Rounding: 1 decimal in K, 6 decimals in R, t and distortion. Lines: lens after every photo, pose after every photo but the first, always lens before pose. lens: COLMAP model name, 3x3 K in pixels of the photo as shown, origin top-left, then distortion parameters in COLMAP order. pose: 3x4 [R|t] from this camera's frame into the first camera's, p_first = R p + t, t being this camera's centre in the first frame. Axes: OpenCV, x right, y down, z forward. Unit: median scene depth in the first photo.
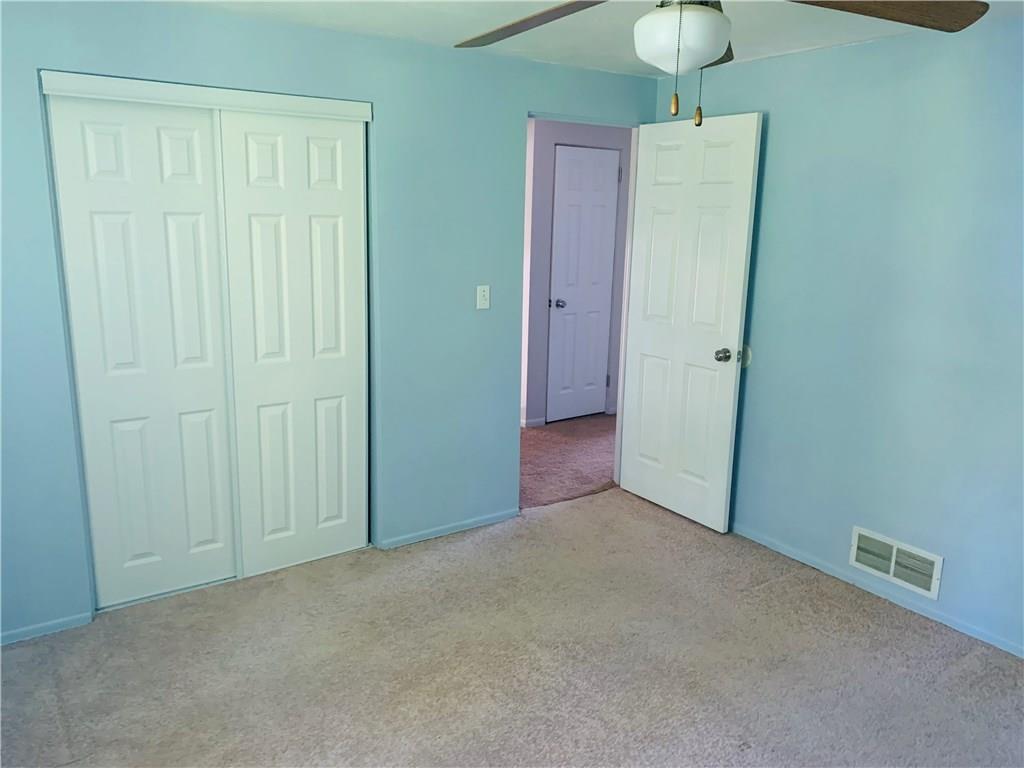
lens RADIAL K [[782.1, 0, 511.6], [0, 782.1, 382.1], [0, 0, 1]] dist [0.040411, -0.054823]
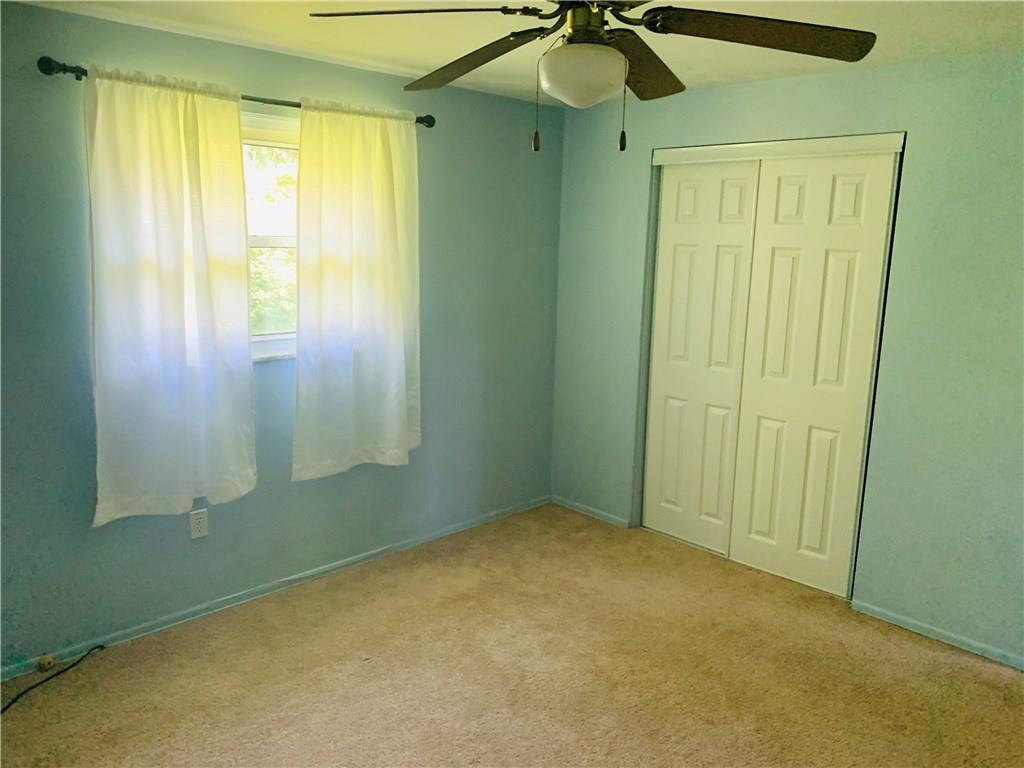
lens RADIAL K [[782.1, 0, 512.2], [0, 782.1, 383.2], [0, 0, 1]] dist [0.040411, -0.054823]
pose [[0.168905, 0.170252, -0.970817, 0.702322], [-0.237420, 0.962994, 0.127573, -0.073999], [0.956610, 0.208944, 0.203076, 0.417187]]
